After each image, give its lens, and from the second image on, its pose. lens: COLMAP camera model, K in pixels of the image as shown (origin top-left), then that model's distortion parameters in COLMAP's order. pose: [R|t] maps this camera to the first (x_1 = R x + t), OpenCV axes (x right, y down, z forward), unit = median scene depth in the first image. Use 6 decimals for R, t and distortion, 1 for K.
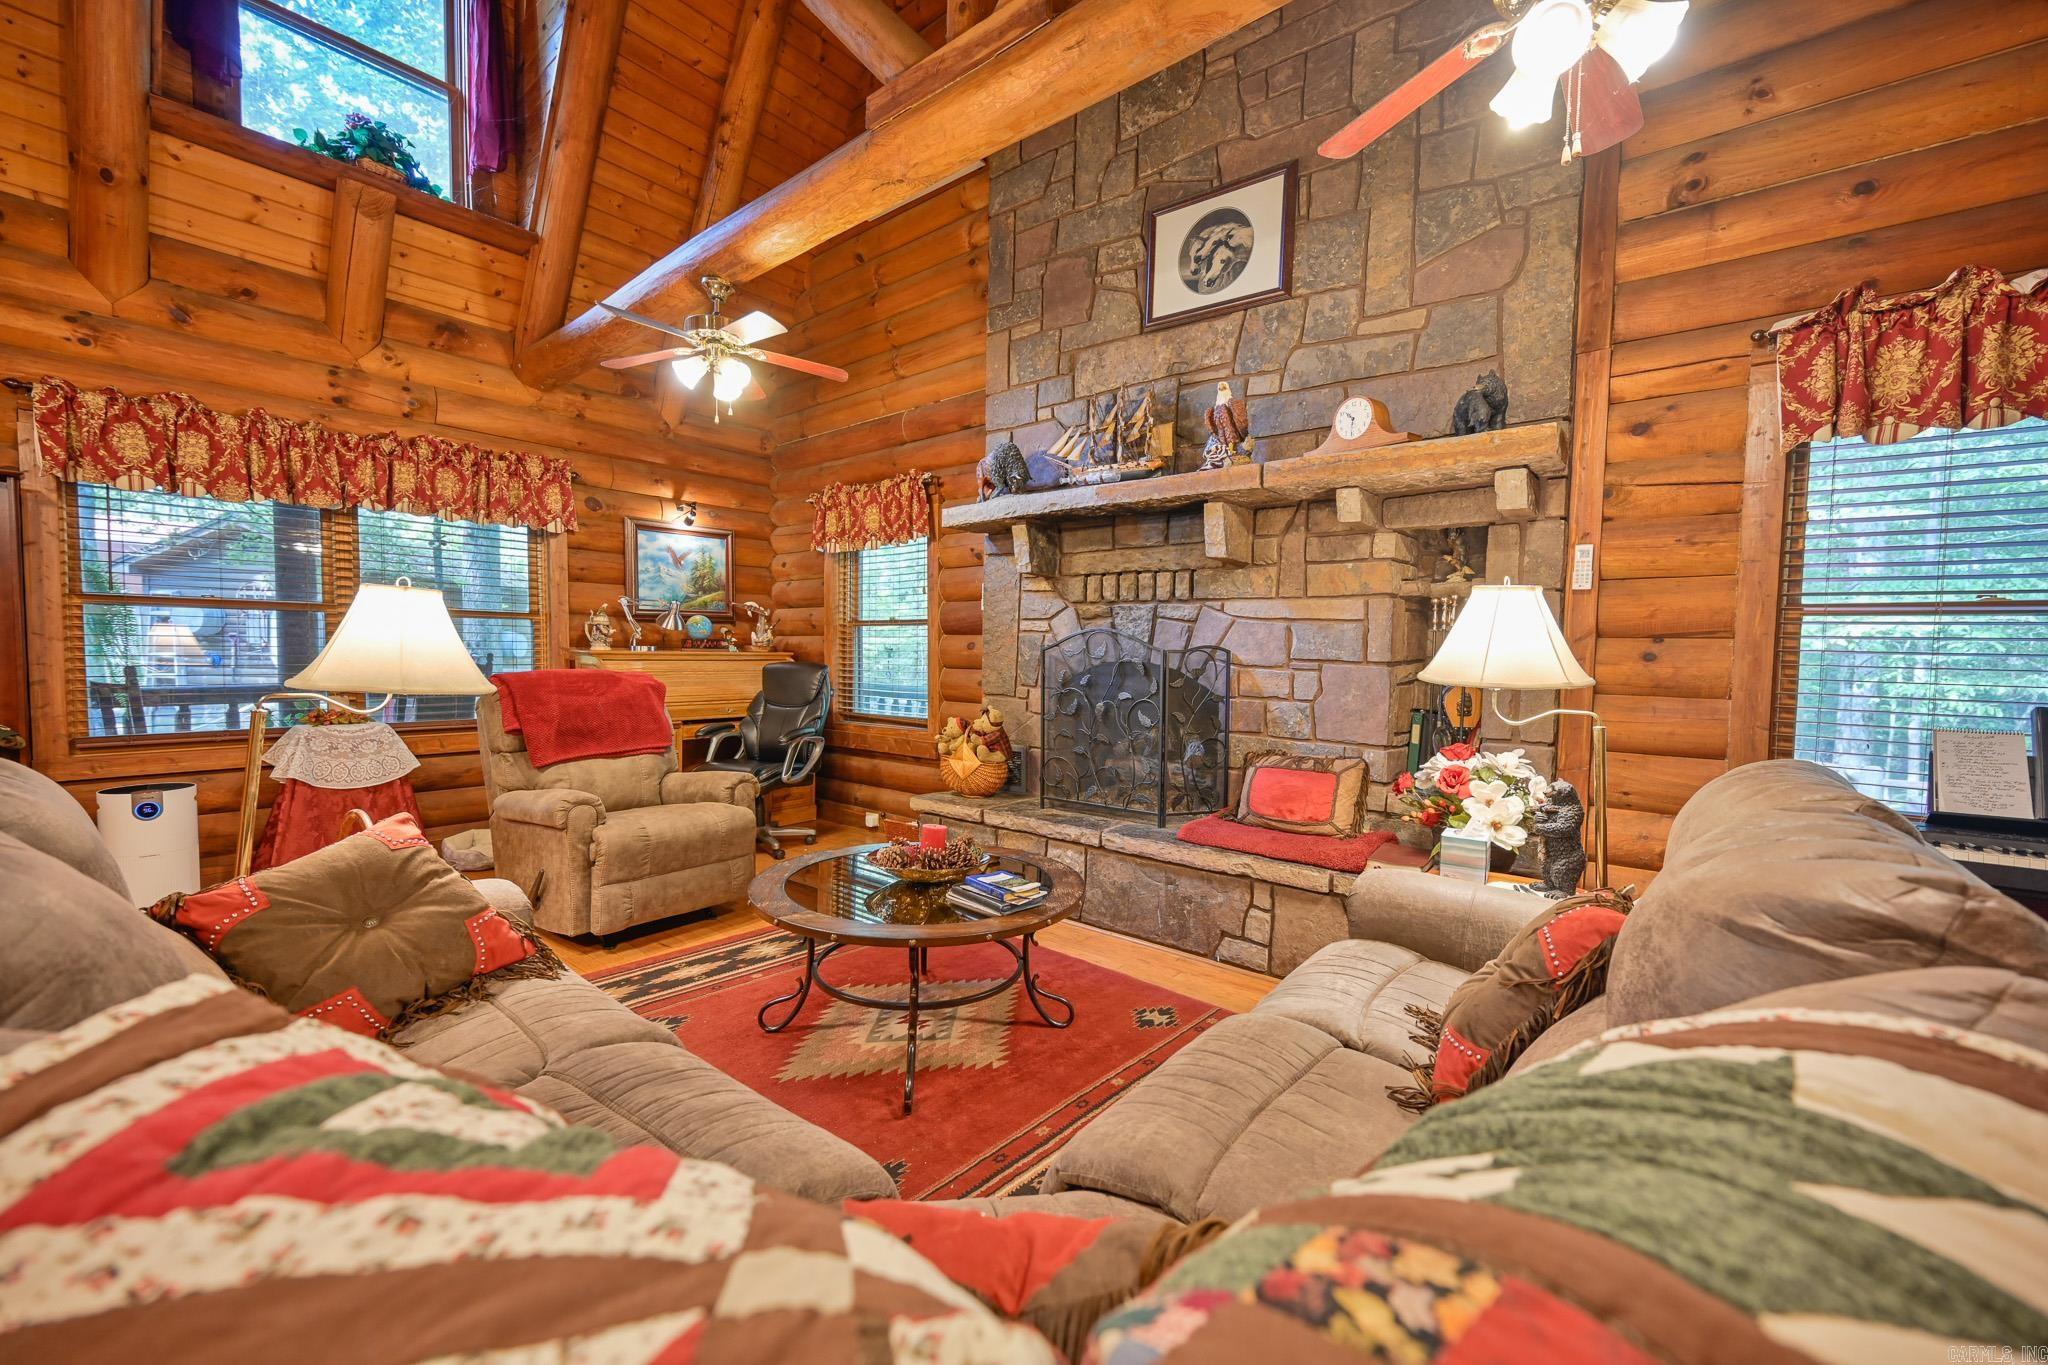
lens RADIAL K [[807.4, 0, 1033.1], [0, 807.4, 688.0], [0, 0, 1]] dist [-0.001764, 0.000629]
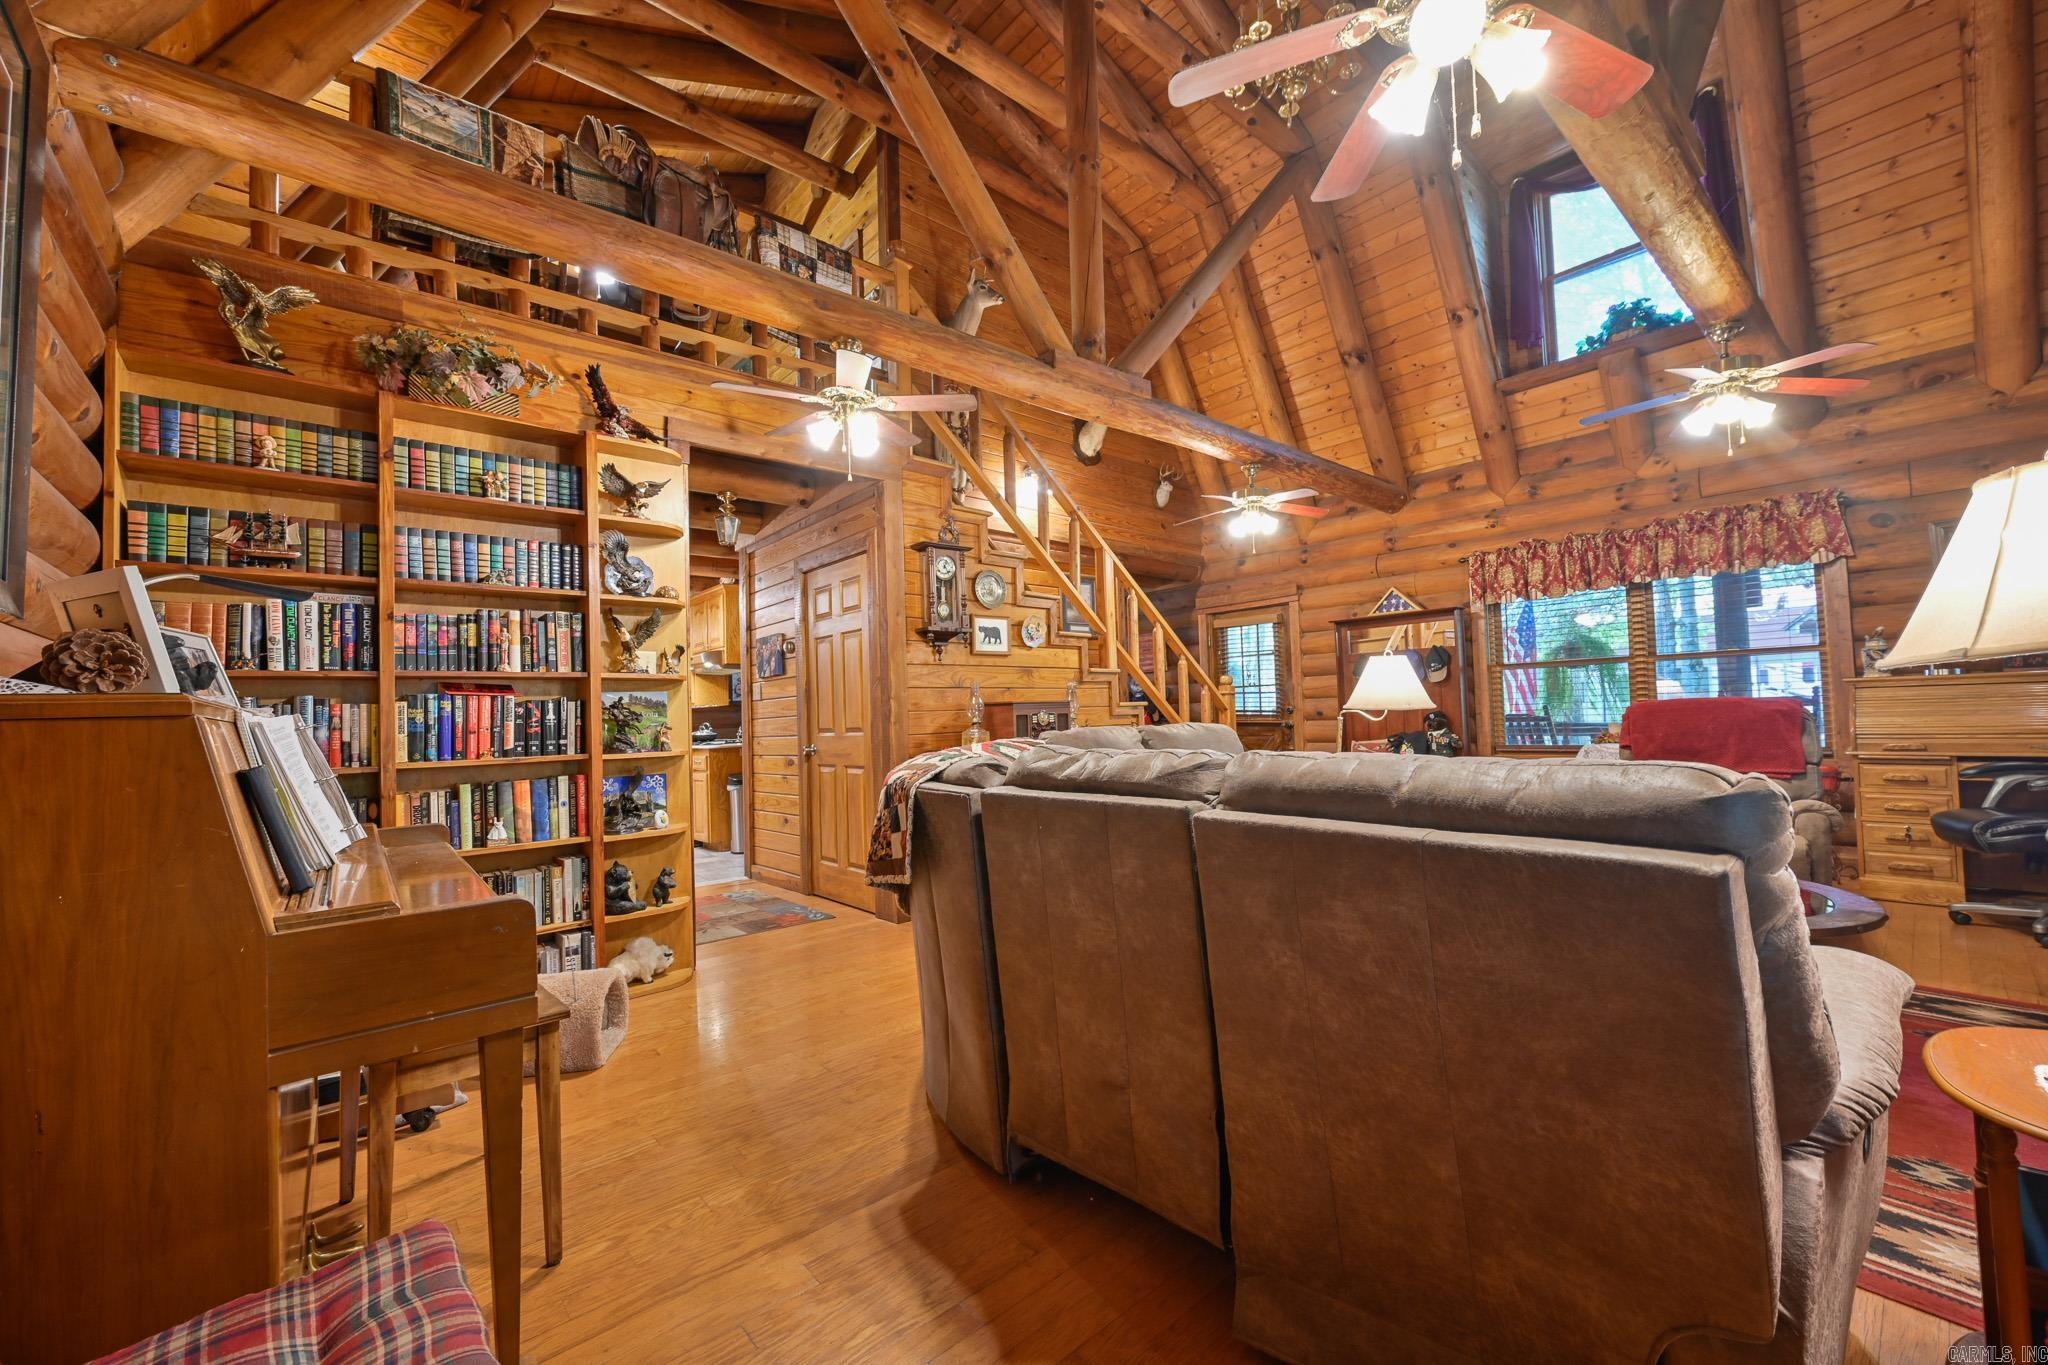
lens RADIAL K [[807.4, 0, 1022.2], [0, 807.4, 687.7], [0, 0, 1]] dist [-0.001764, 0.000629]
pose [[-0.172995, -0.045354, -0.983878, 0.658580], [-0.015154, 0.998944, -0.043383, 0.024389], [0.984806, 0.007405, -0.173500, 0.234073]]
